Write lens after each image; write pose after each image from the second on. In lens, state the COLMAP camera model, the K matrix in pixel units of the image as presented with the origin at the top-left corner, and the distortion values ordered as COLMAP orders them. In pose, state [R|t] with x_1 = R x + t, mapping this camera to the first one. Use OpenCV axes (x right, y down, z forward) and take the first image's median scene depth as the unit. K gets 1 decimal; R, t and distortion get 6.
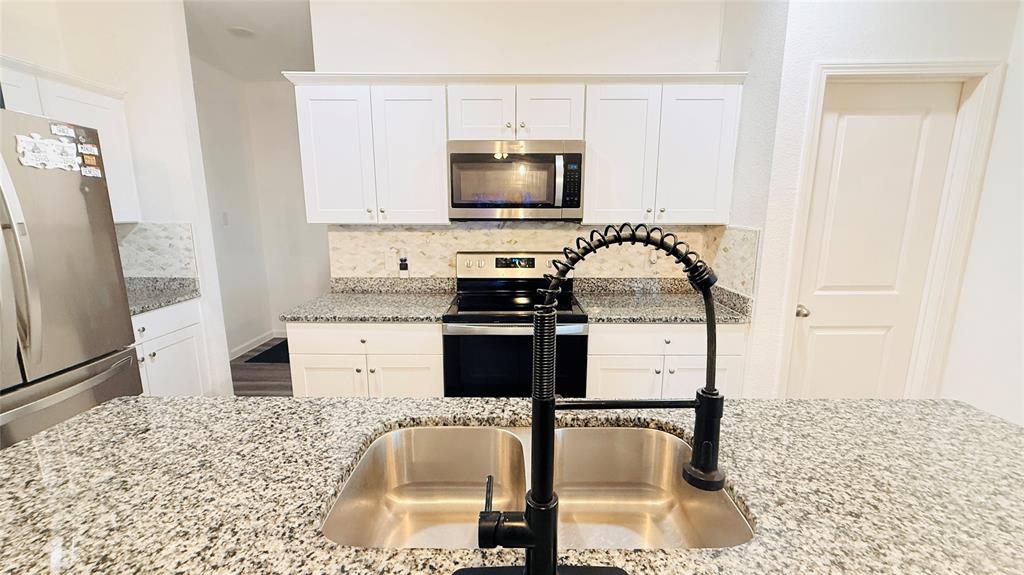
lens RADIAL K [[408.3, 0, 510.1], [0, 408.3, 287.5], [0, 0, 1]] dist [-0.001815, 0.000046]
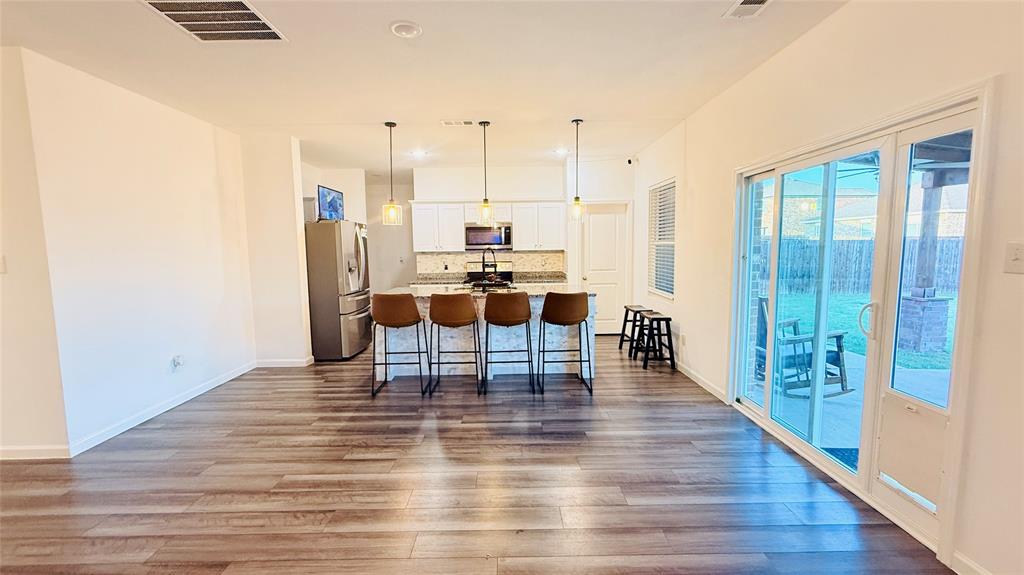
lens RADIAL K [[408.3, 0, 512.0], [0, 408.3, 287.1], [0, 0, 1]] dist [-0.001815, 0.000046]
pose [[0.999795, -0.016552, 0.011648, 0.141599], [0.017493, 0.996147, -0.085942, 0.350782], [-0.010180, 0.086128, 0.996232, -1.843591]]
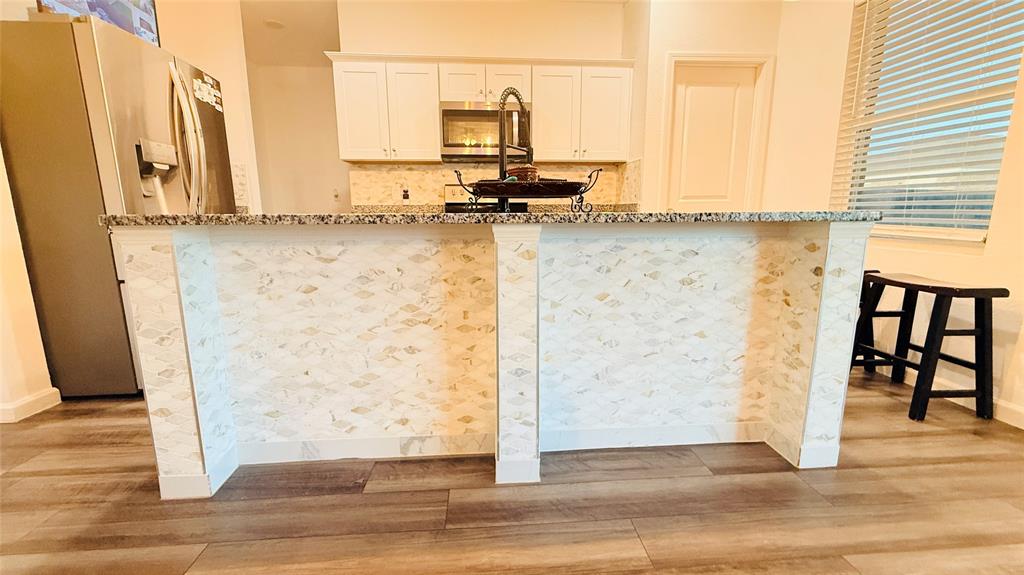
lens RADIAL K [[408.3, 0, 511.9], [0, 408.3, 286.9], [0, 0, 1]] dist [-0.001815, 0.000046]
pose [[0.996685, -0.019438, 0.078995, -0.021956], [0.019806, 0.999796, -0.003889, 0.321420], [-0.078904, 0.005441, 0.996867, -0.486803]]
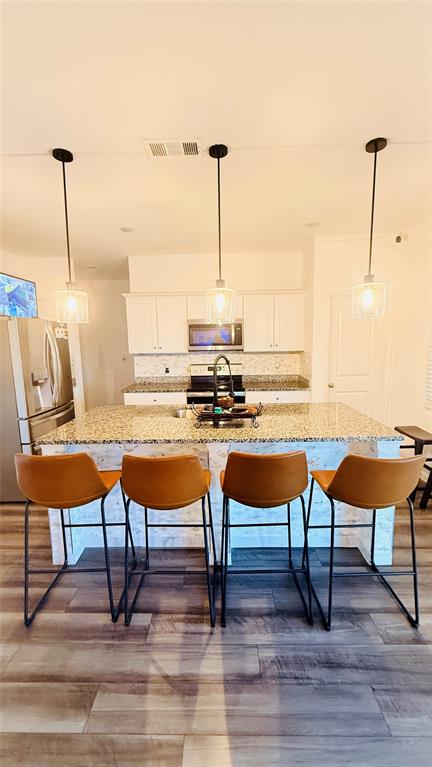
lens RADIAL K [[305.8, 0, 216.5], [0, 305.8, 381.3], [0, 0, 1]] dist [-0.001815, 0.000046]
pose [[0.999736, -0.017439, -0.014948, 0.043819], [0.016741, 0.998818, -0.045622, 0.101364], [0.015726, 0.045360, 0.998847, -0.820198]]
